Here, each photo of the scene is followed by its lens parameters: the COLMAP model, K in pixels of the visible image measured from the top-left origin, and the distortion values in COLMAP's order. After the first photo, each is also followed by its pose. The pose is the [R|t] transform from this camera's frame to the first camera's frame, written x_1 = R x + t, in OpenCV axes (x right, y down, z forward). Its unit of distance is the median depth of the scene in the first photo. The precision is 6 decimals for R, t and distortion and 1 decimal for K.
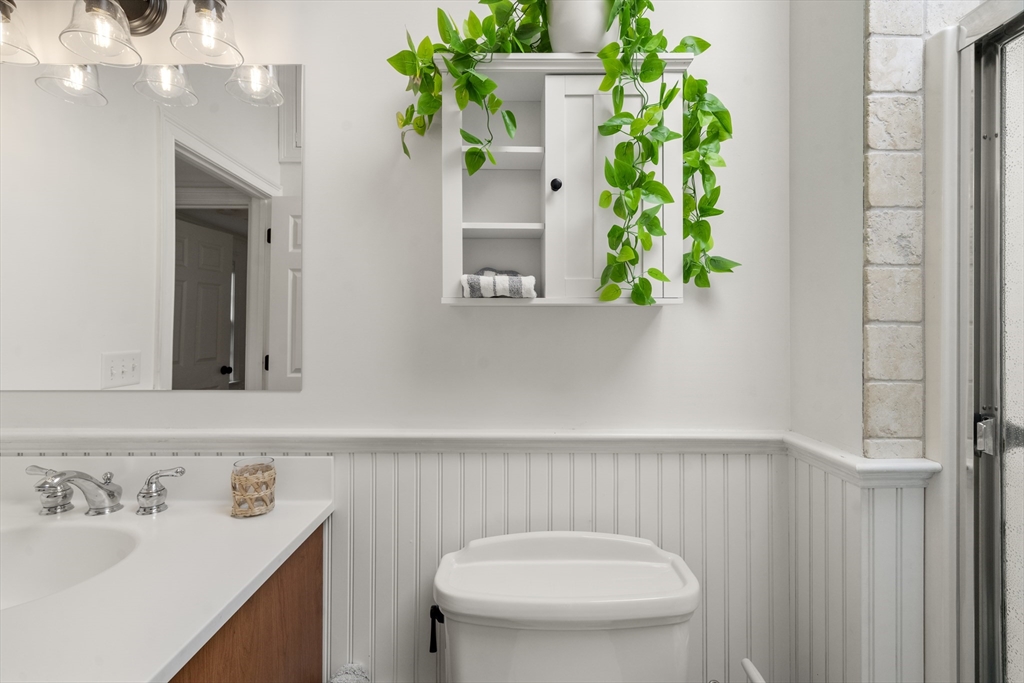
lens RADIAL K [[436.9, 0, 511.2], [0, 436.9, 336.3], [0, 0, 1]] dist [-0.001171, 0.000079]
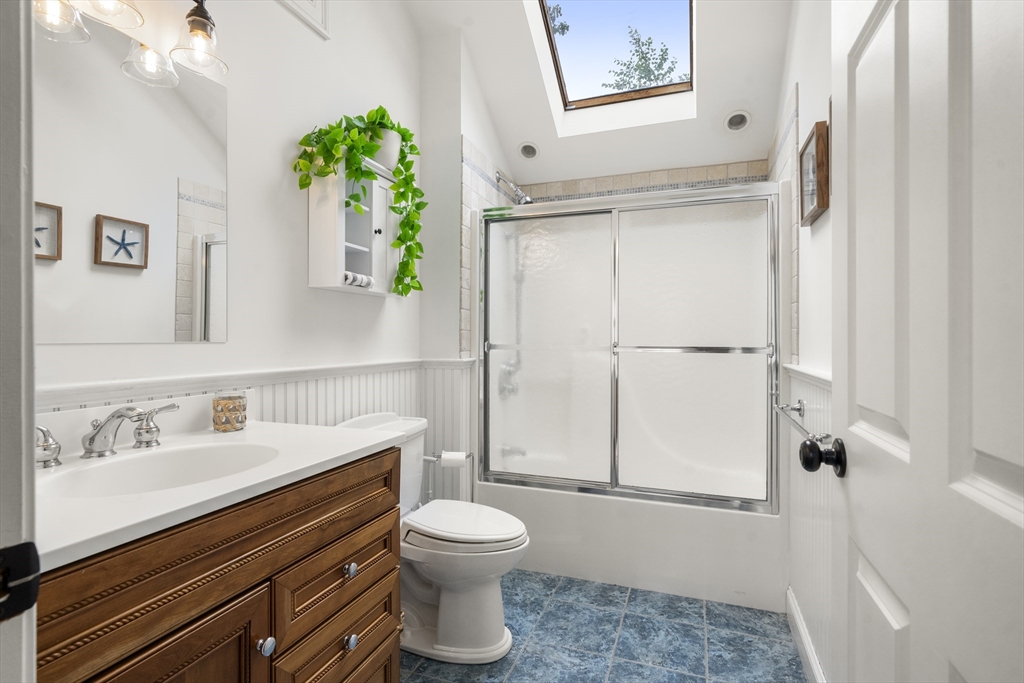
lens RADIAL K [[481.8, 0, 512.0], [0, 481.8, 341.5], [0, 0, 1]] dist [0.000726, -0.000043]
pose [[0.358298, -0.013097, 0.933515, -1.703379], [0.003050, 0.999913, 0.012857, 0.121438], [-0.933602, -0.001759, 0.358307, -0.335624]]
